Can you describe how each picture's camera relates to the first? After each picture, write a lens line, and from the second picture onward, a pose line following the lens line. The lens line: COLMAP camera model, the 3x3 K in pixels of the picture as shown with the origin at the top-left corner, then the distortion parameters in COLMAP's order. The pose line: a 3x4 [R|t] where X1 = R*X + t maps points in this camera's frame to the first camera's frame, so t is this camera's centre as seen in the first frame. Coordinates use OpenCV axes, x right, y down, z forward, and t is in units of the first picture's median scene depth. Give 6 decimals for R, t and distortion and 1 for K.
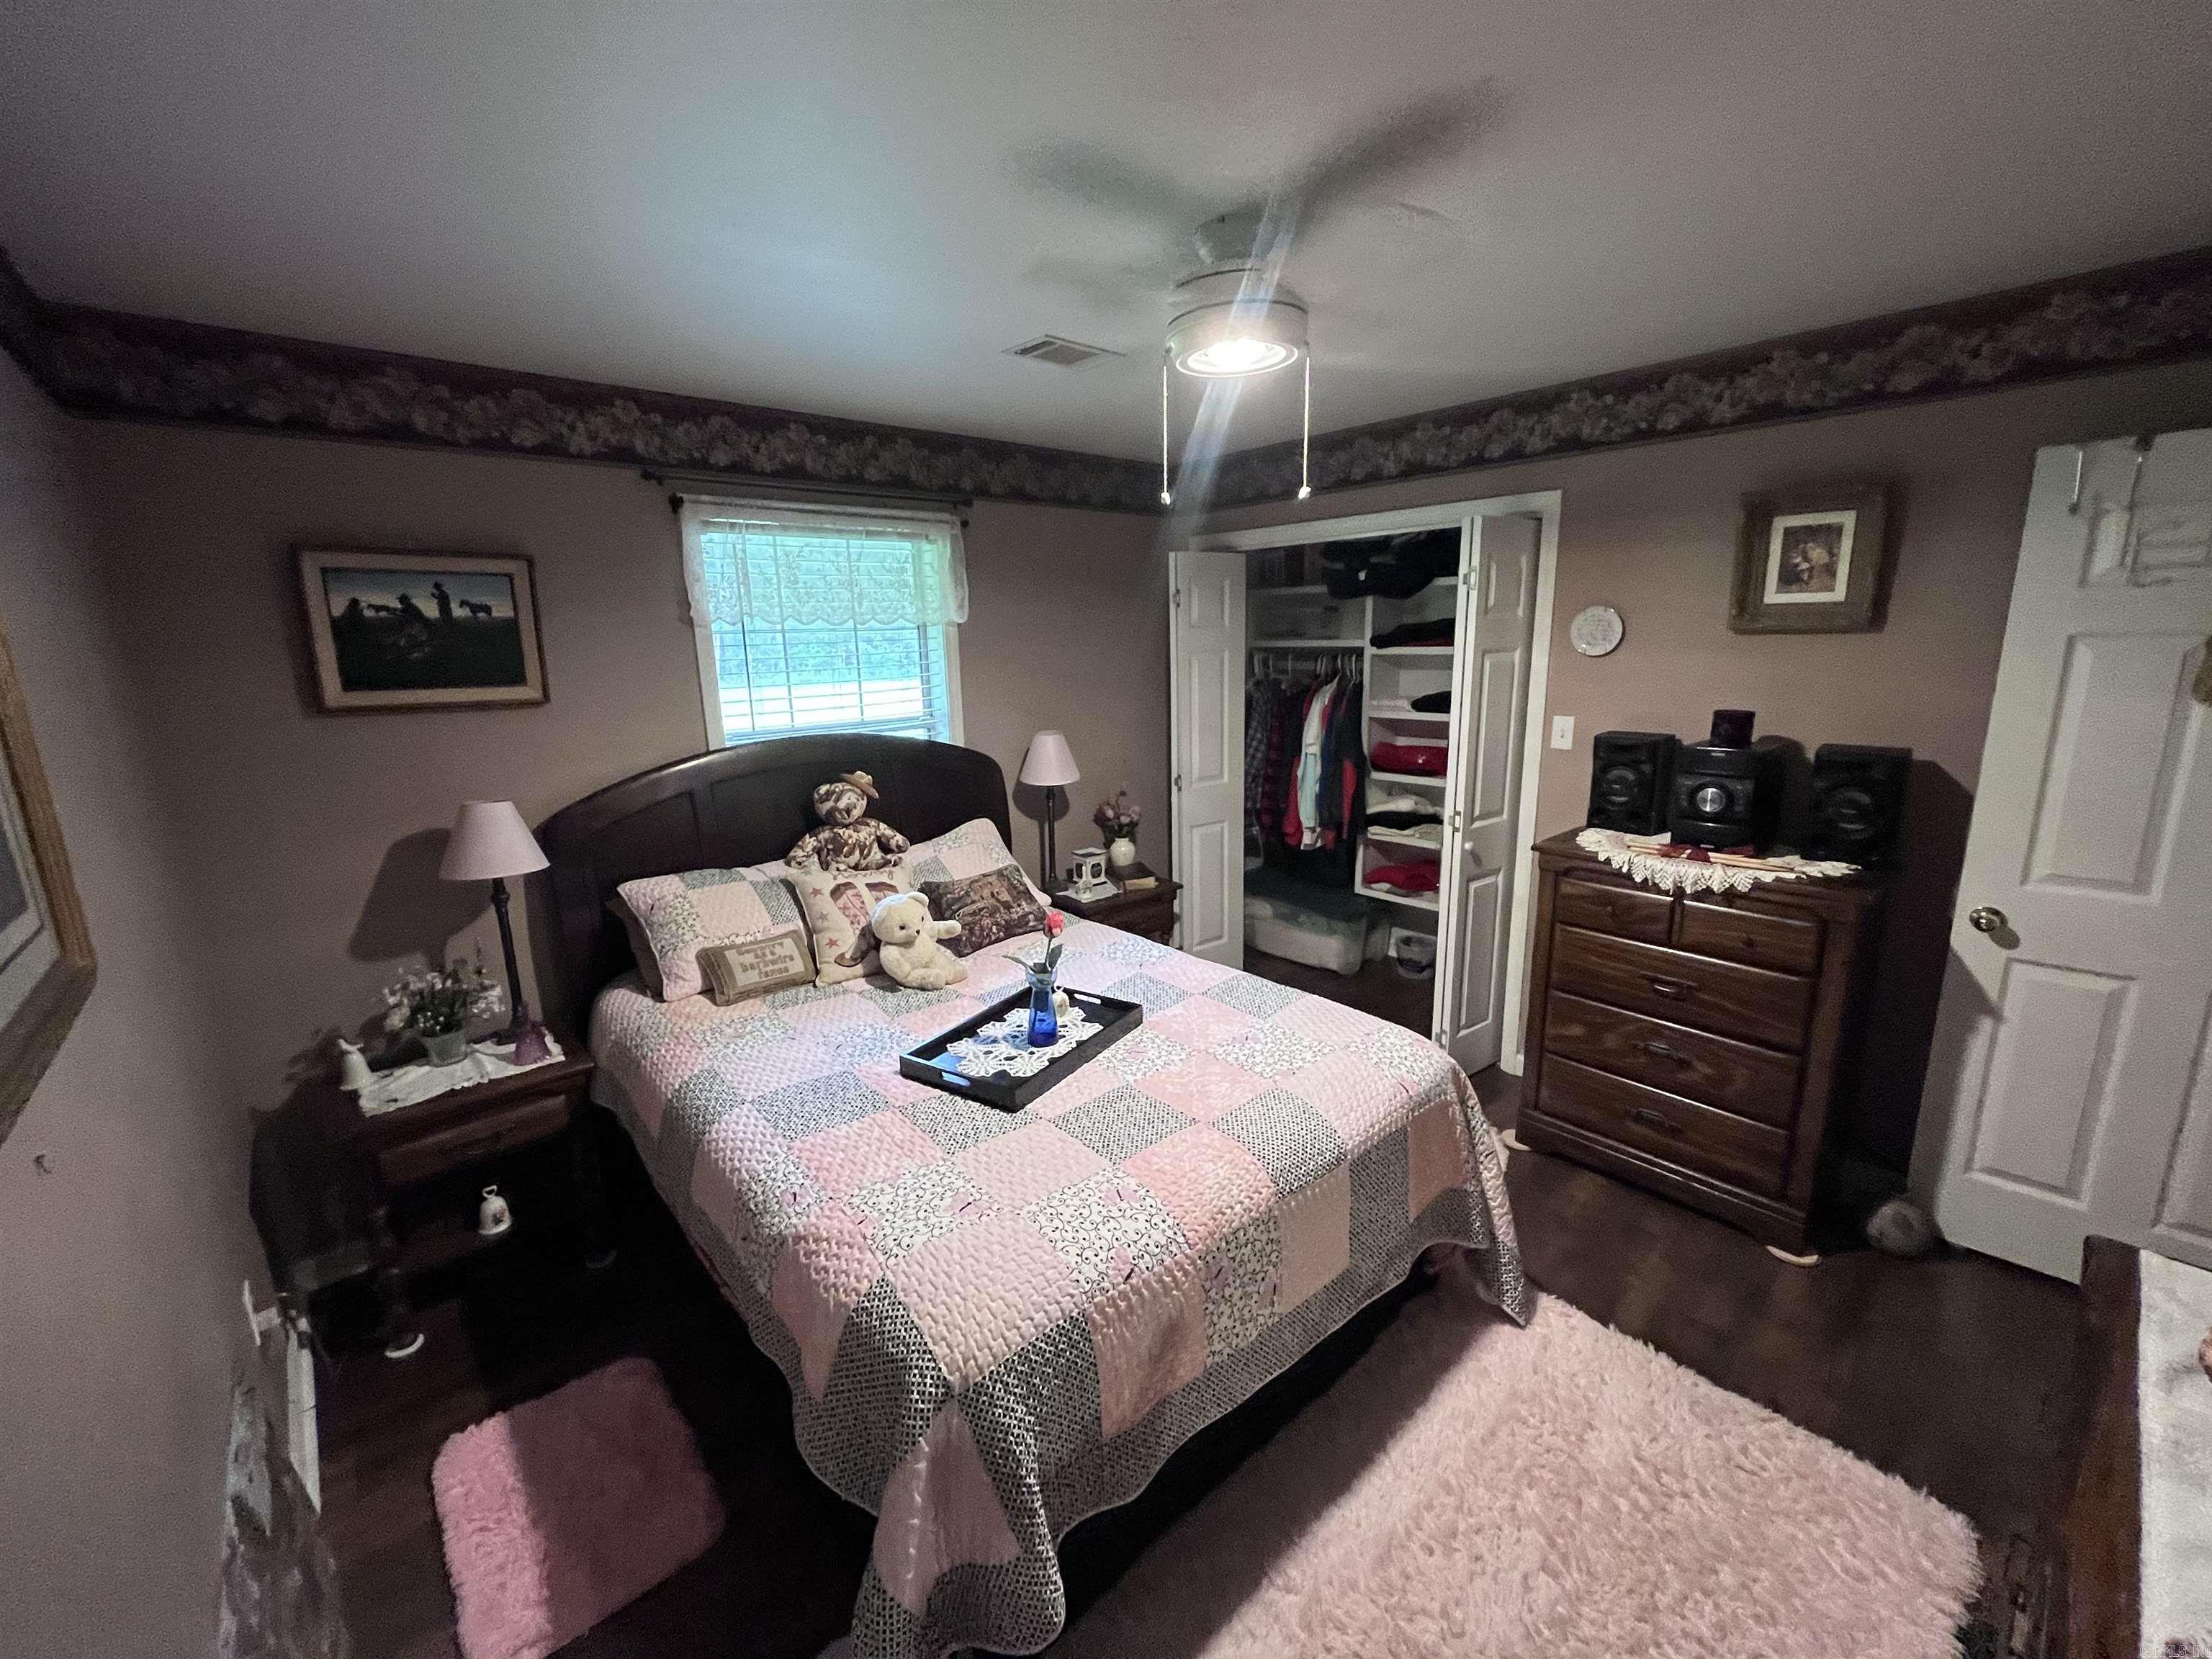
lens RADIAL K [[895.2, 0, 1104.2], [0, 895.2, 819.3], [0, 0, 1]] dist [-0.007259, -0.000580]
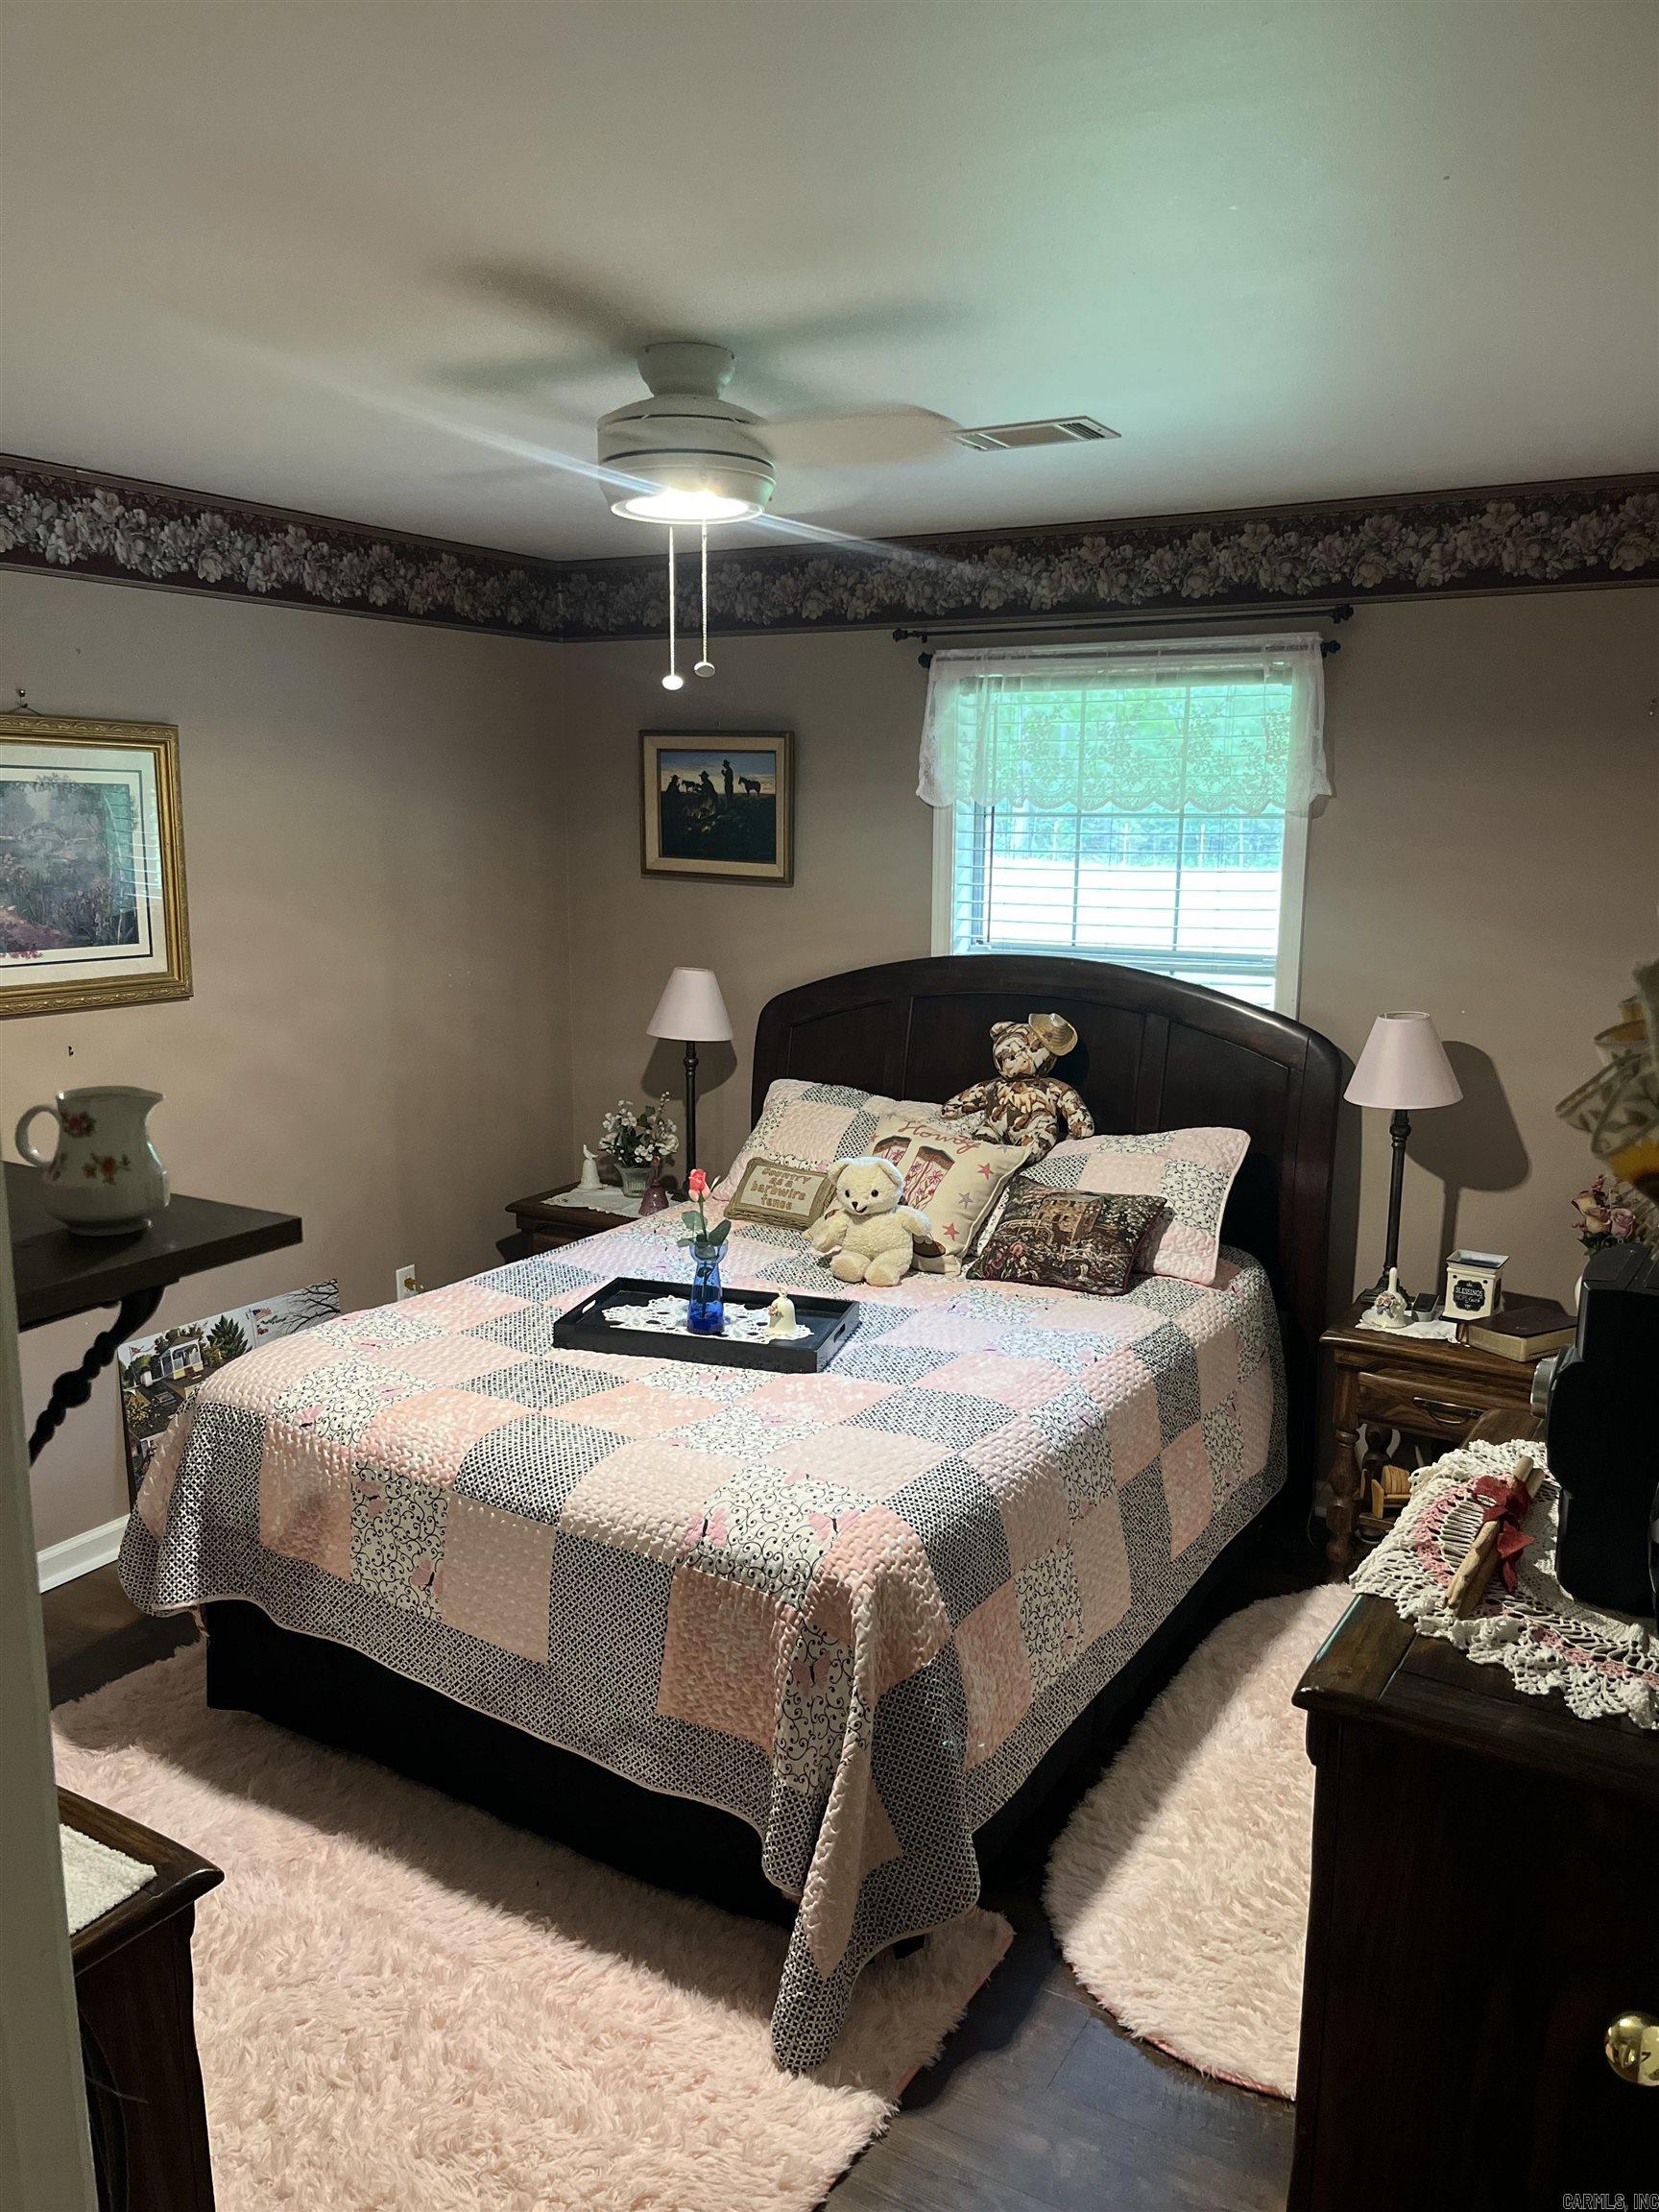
lens RADIAL K [[1673.9, 0, 830.5], [0, 1673.9, 1114.3], [0, 0, 1]] dist [-0.001769, -0.002543]
pose [[0.298887, 0.196984, -0.933737, 1.121748], [-0.210936, 0.967898, 0.136671, -0.143545], [0.930684, 0.156110, 0.330843, 0.479136]]
